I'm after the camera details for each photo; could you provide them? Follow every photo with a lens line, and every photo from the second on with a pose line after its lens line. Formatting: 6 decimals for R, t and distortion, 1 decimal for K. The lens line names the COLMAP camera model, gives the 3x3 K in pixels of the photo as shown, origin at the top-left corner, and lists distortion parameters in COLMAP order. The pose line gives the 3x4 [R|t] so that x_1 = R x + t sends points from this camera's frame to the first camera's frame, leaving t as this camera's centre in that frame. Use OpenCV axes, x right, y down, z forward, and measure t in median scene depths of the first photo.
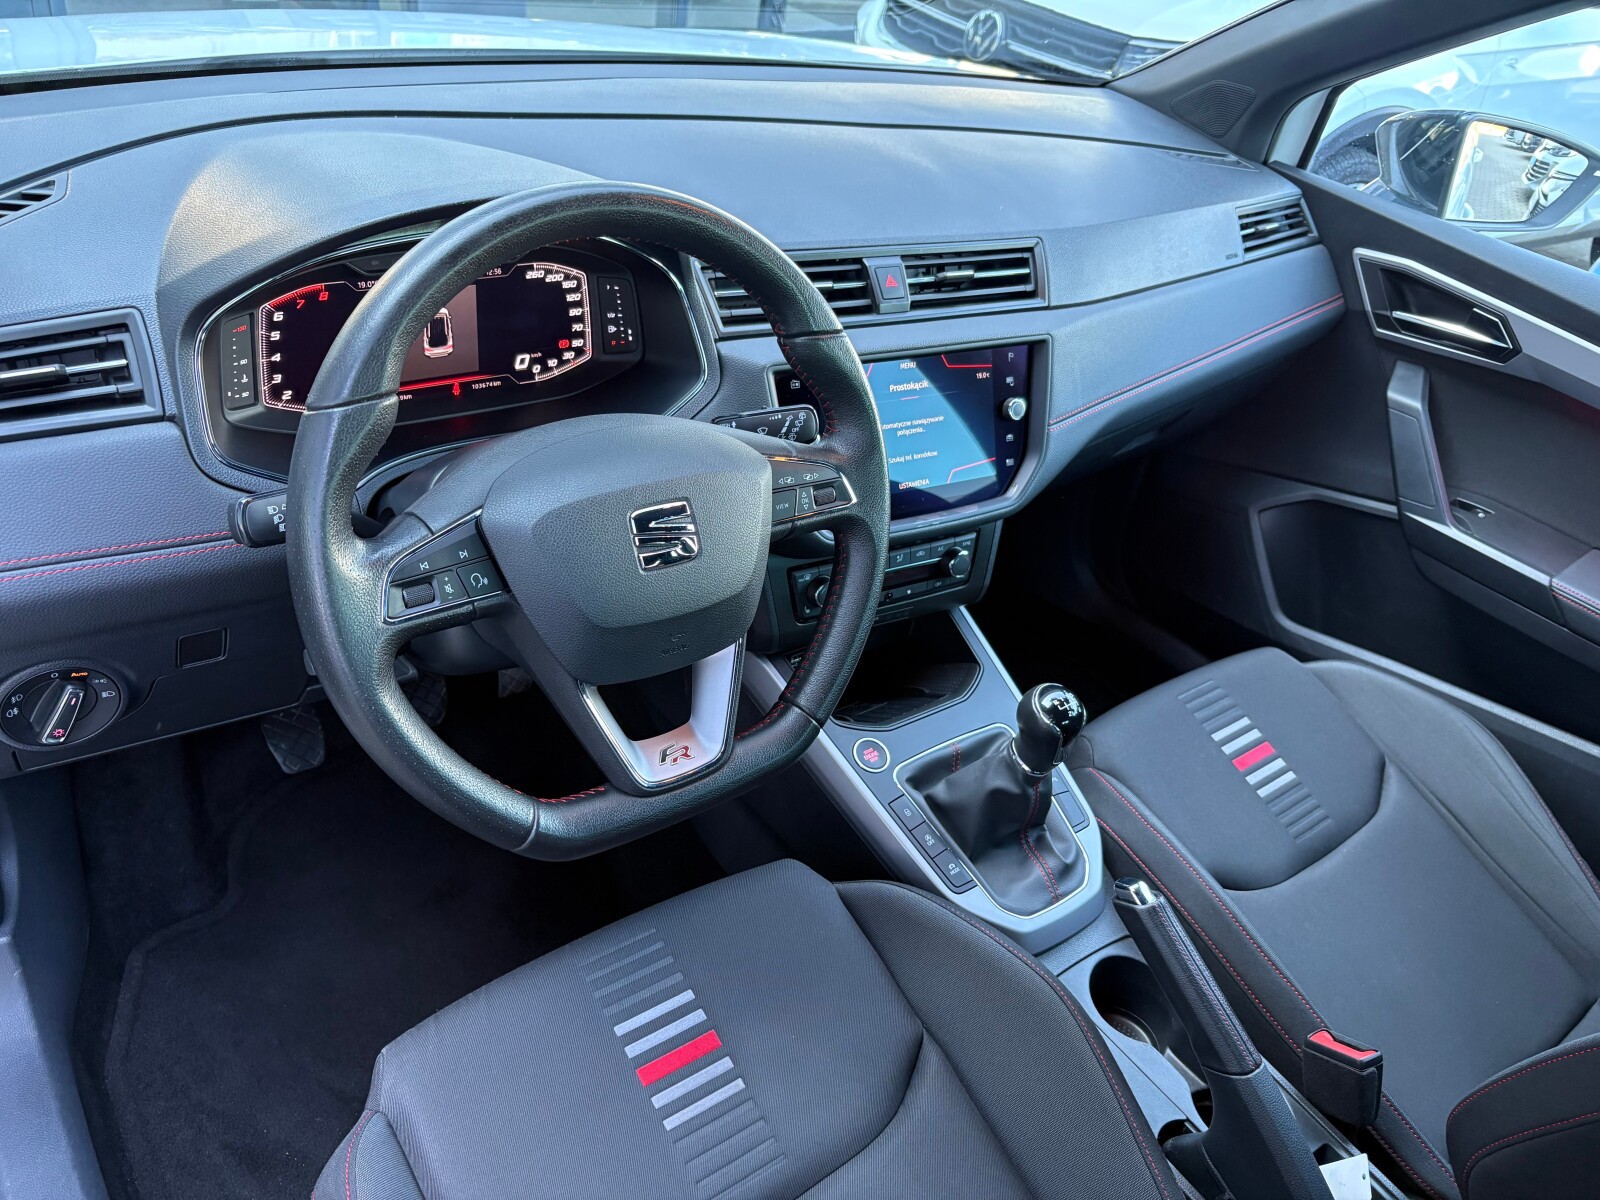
lens RADIAL K [[1217.7, 0, 789.4], [0, 1217.7, 603.4], [0, 0, 1]] dist [0.030962, -0.033355]
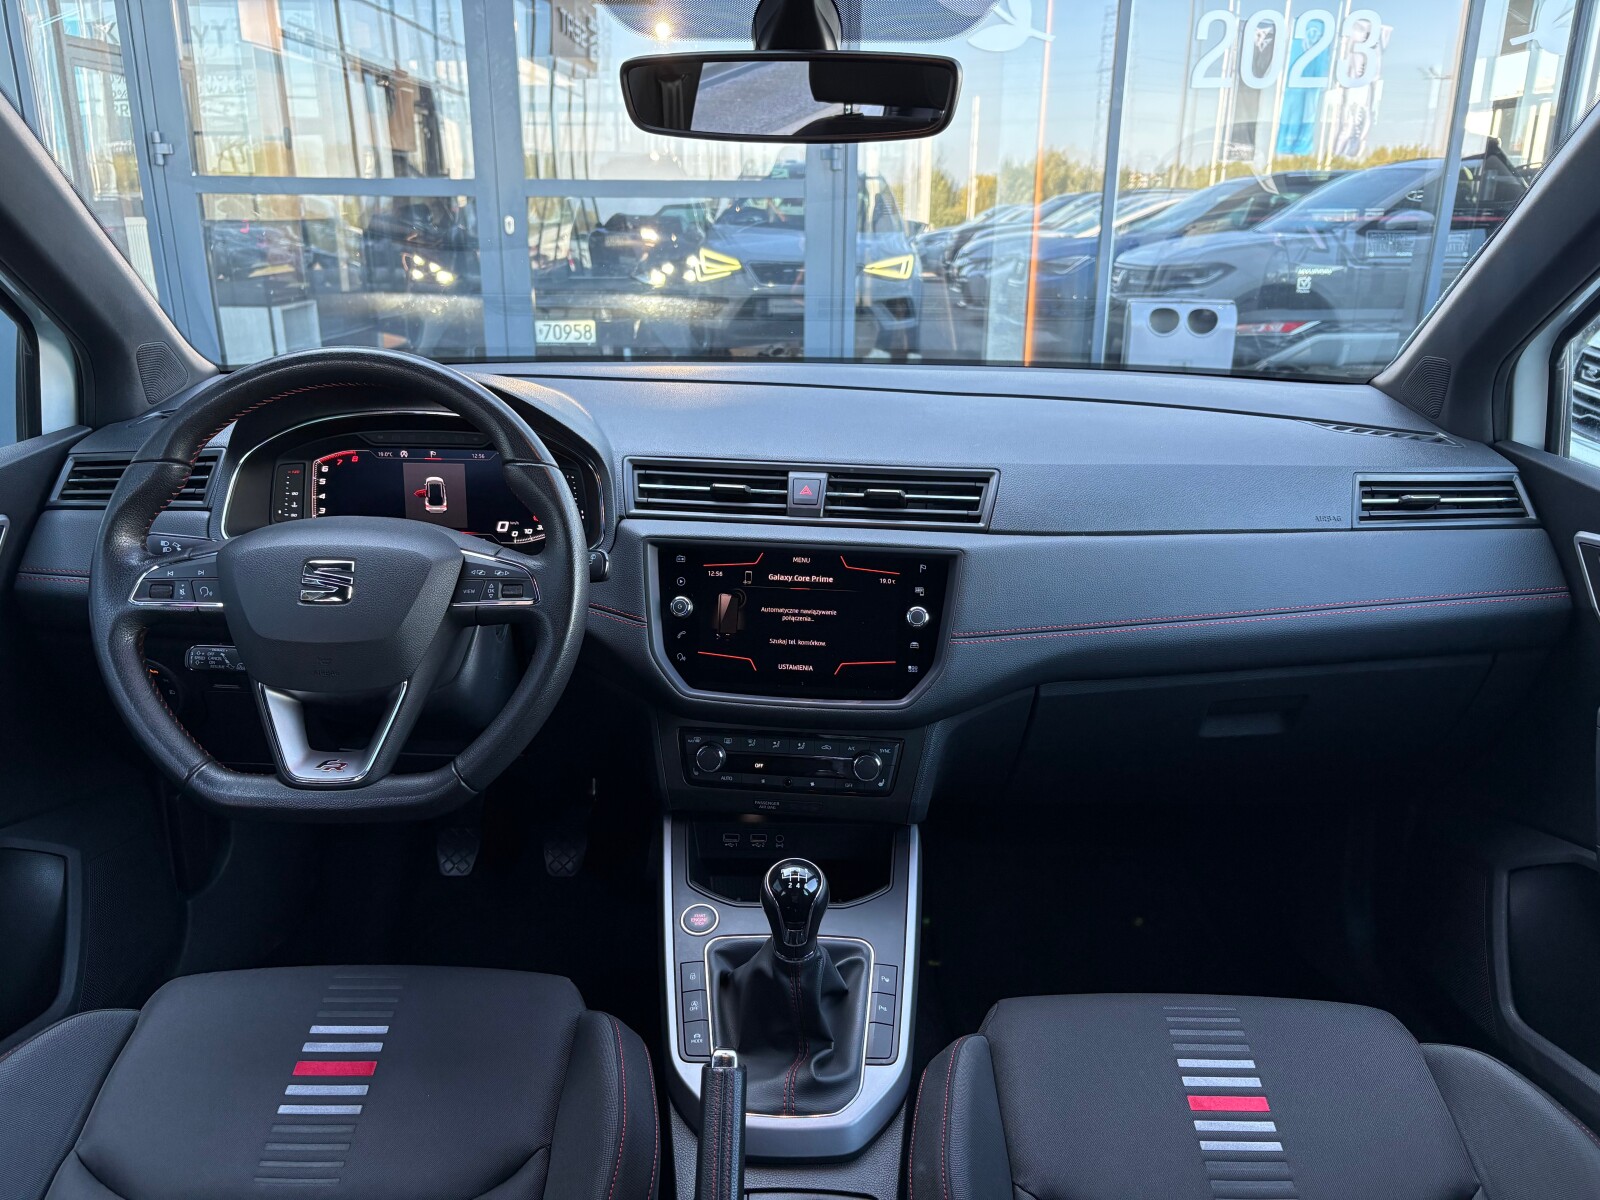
lens RADIAL K [[1217.7, 0, 795.5], [0, 1217.7, 604.8], [0, 0, 1]] dist [0.030962, -0.033355]
pose [[0.790966, 0.059642, -0.608947, 0.836360], [-0.258012, 0.934937, -0.243564, 0.121553], [0.554800, 0.349766, 0.754891, 0.202188]]
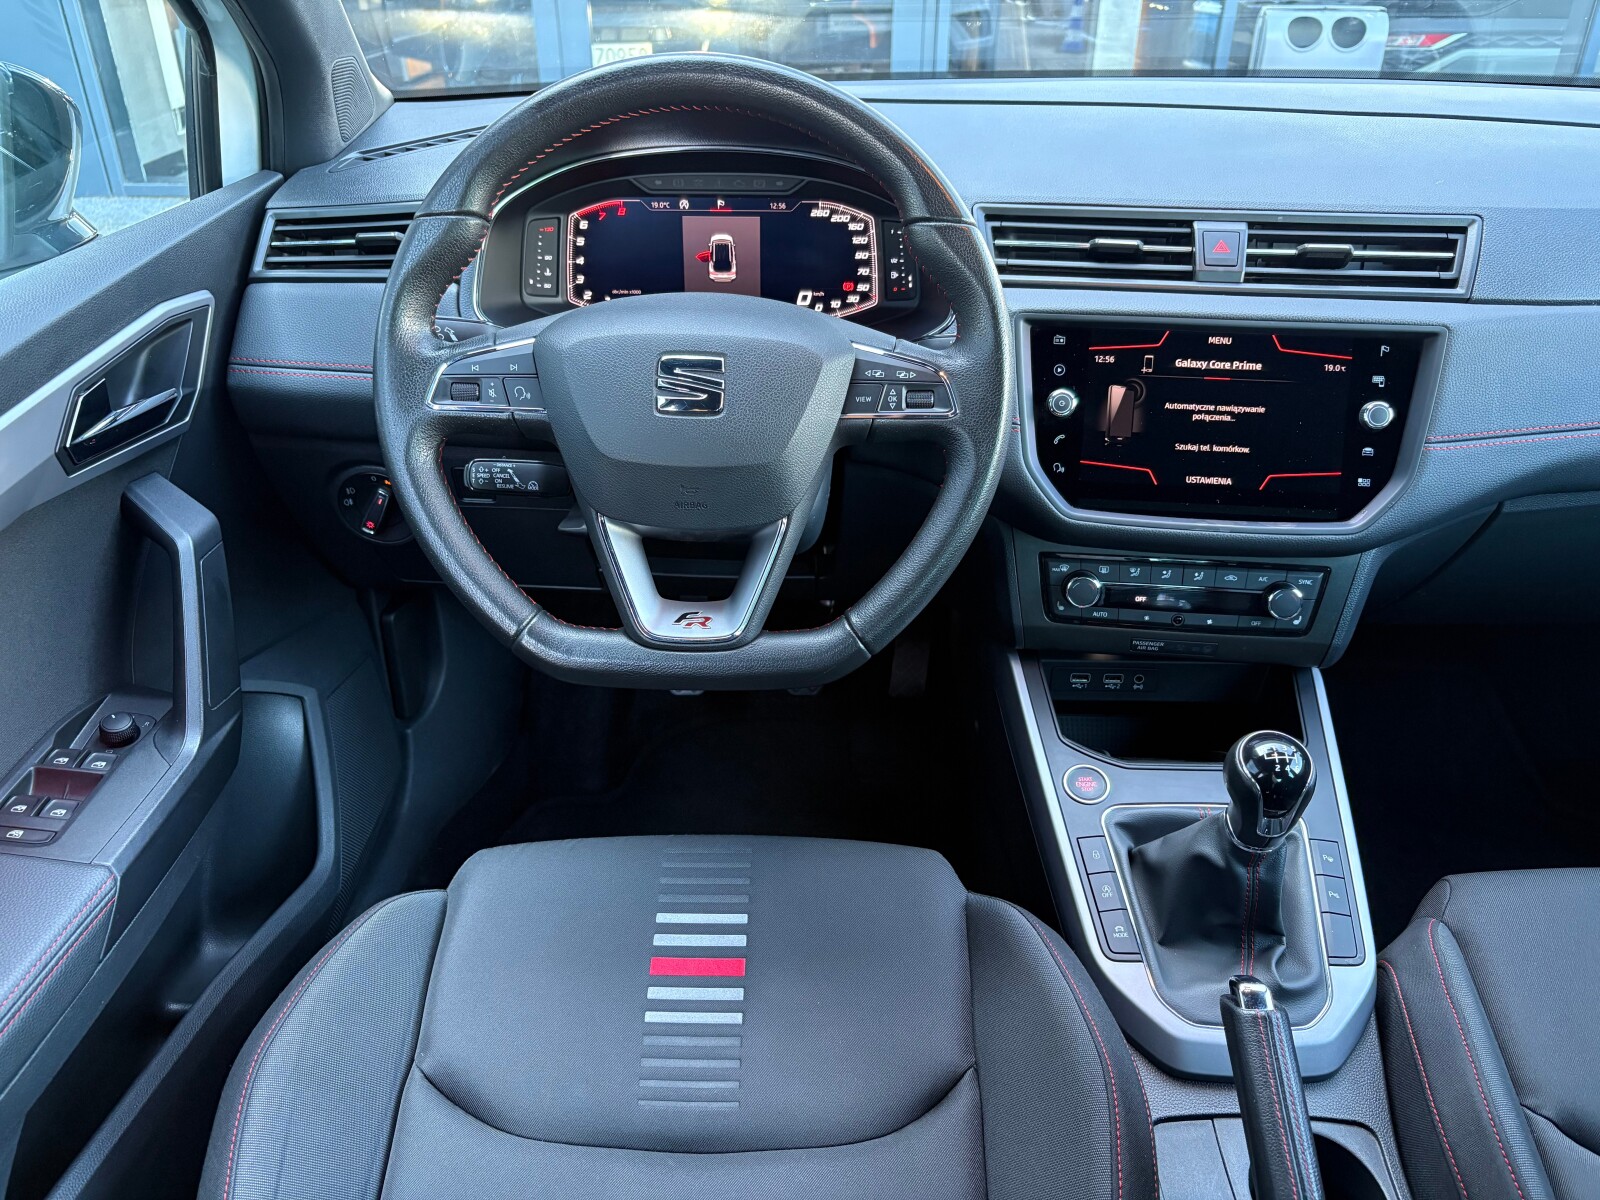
lens RADIAL K [[1217.7, 0, 794.4], [0, 1217.7, 606.5], [0, 0, 1]] dist [0.030962, -0.033355]
pose [[0.779170, 0.178330, -0.600910, 0.452787], [-0.256232, 0.965534, -0.045704, 0.109769], [0.572049, 0.189584, 0.798009, 0.198762]]
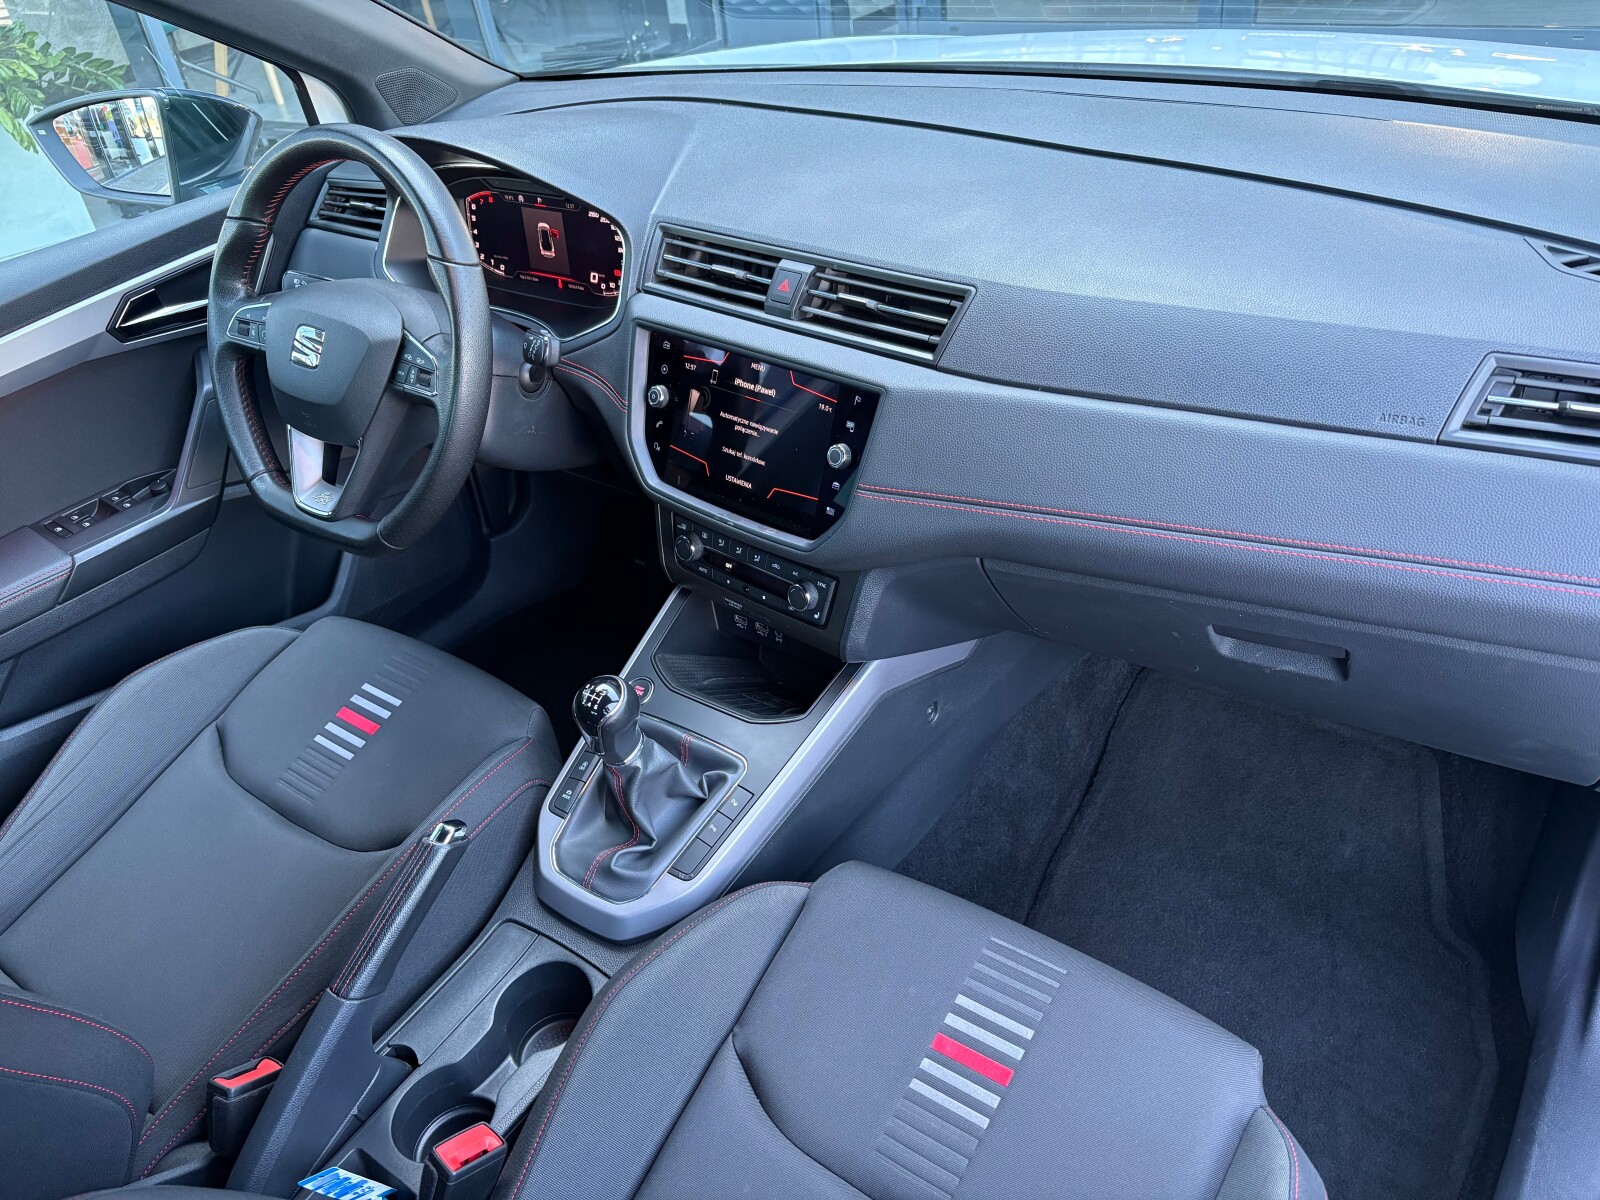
lens RADIAL K [[1217.7, 0, 788.2], [0, 1217.7, 611.4], [0, 0, 1]] dist [0.030962, -0.033355]
pose [[0.264122, 0.406853, -0.874477, 1.174745], [-0.421606, 0.864164, 0.274716, -0.338399], [0.867461, 0.296126, 0.399777, 0.742647]]
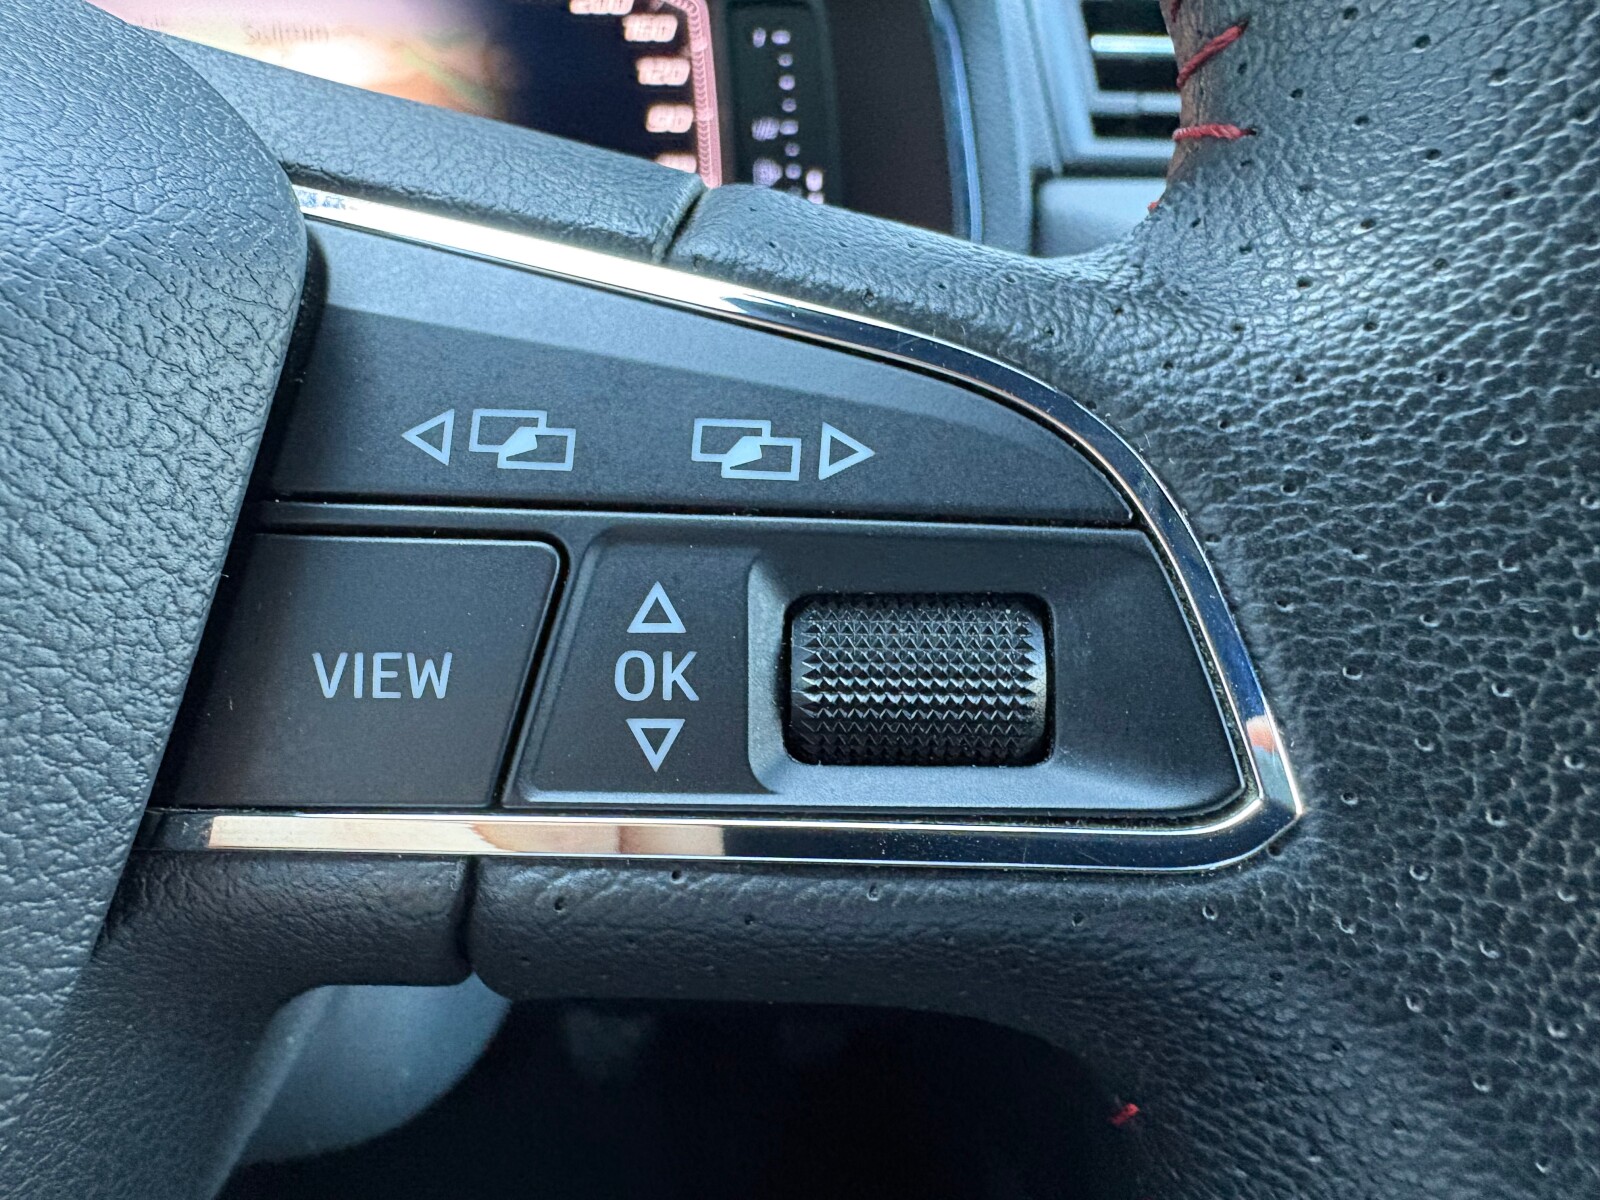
lens RADIAL K [[1217.7, 0, 791.4], [0, 1217.7, 595.2], [0, 0, 1]] dist [0.030962, -0.033355]
pose [[0.820730, 0.120125, -0.558544, 0.063032], [-0.242739, 0.958334, -0.150575, -0.064966], [0.517184, 0.259162, 0.815693, 0.767020]]
